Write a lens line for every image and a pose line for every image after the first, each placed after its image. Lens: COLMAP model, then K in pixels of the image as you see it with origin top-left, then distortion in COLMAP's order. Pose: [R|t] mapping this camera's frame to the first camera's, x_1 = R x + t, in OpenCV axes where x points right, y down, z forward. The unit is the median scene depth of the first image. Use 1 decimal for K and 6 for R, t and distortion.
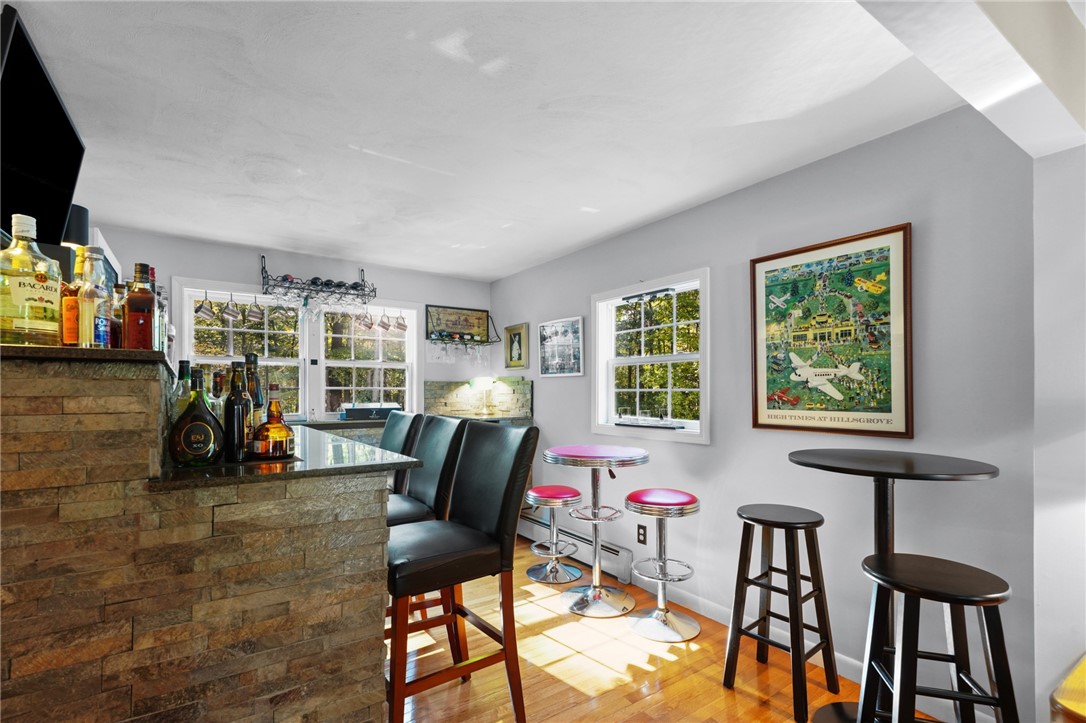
lens RADIAL K [[499.9, 0, 524.6], [0, 499.9, 391.9], [0, 0, 1]] dist [0.002001, -0.000035]
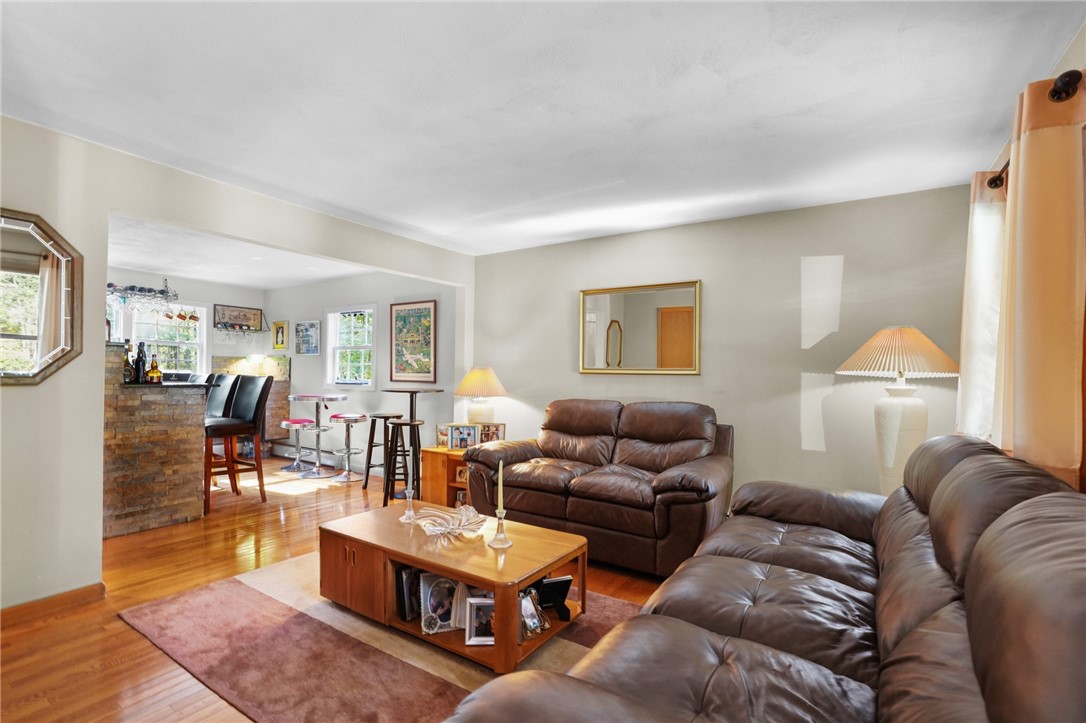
lens RADIAL K [[499.9, 0, 507.2], [0, 499.9, 378.0], [0, 0, 1]] dist [0.002001, -0.000035]
pose [[0.936794, 0.014928, 0.349563, 0.119404], [-0.017946, 0.999824, 0.005396, 0.023907], [-0.349421, -0.011328, 0.936897, -0.817173]]
